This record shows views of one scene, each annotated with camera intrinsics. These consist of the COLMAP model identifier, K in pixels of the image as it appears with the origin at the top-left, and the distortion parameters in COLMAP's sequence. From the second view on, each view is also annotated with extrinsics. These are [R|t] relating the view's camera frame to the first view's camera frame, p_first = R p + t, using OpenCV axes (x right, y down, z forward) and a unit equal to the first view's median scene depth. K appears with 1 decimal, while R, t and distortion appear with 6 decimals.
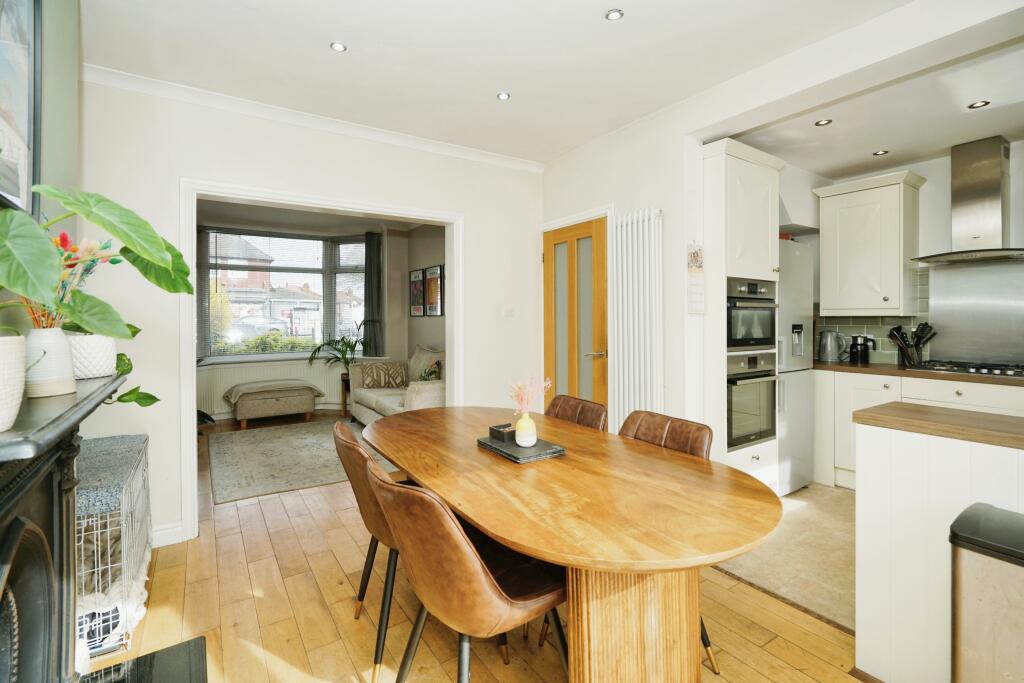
lens RADIAL K [[468.1, 0, 499.9], [0, 468.1, 320.1], [0, 0, 1]] dist [-0.003442, 0.000001]
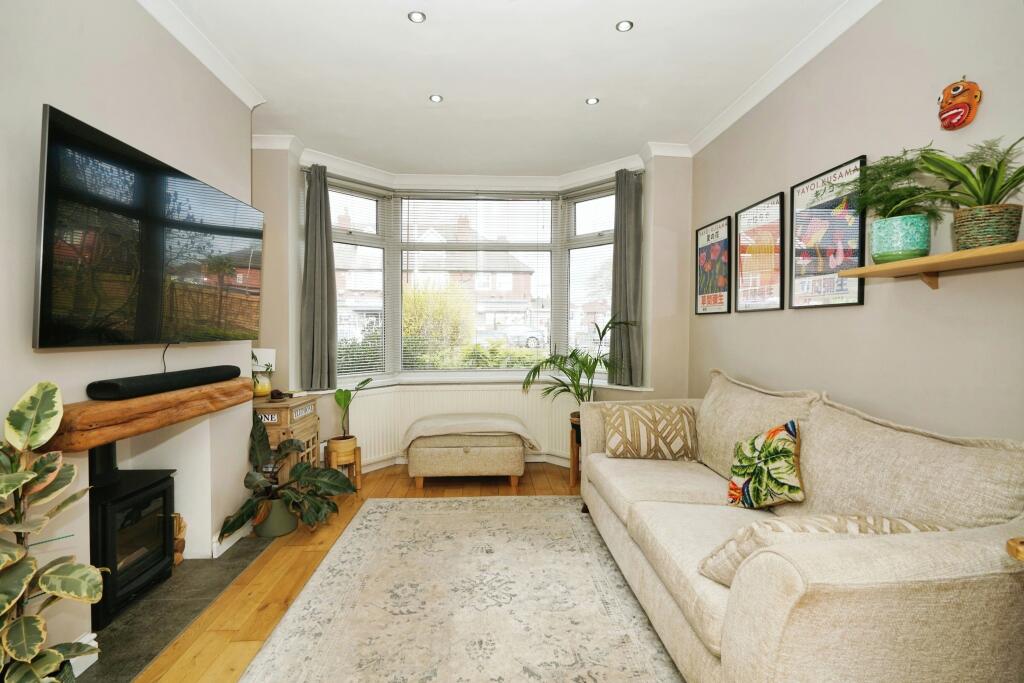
lens RADIAL K [[468.1, 0, 506.4], [0, 468.1, 342.3], [0, 0, 1]] dist [-0.003442, 0.000001]
pose [[0.869770, 0.023421, -0.492901, -0.123950], [-0.010527, 0.999526, 0.028918, 0.010915], [0.493345, -0.019963, 0.869605, 0.459425]]
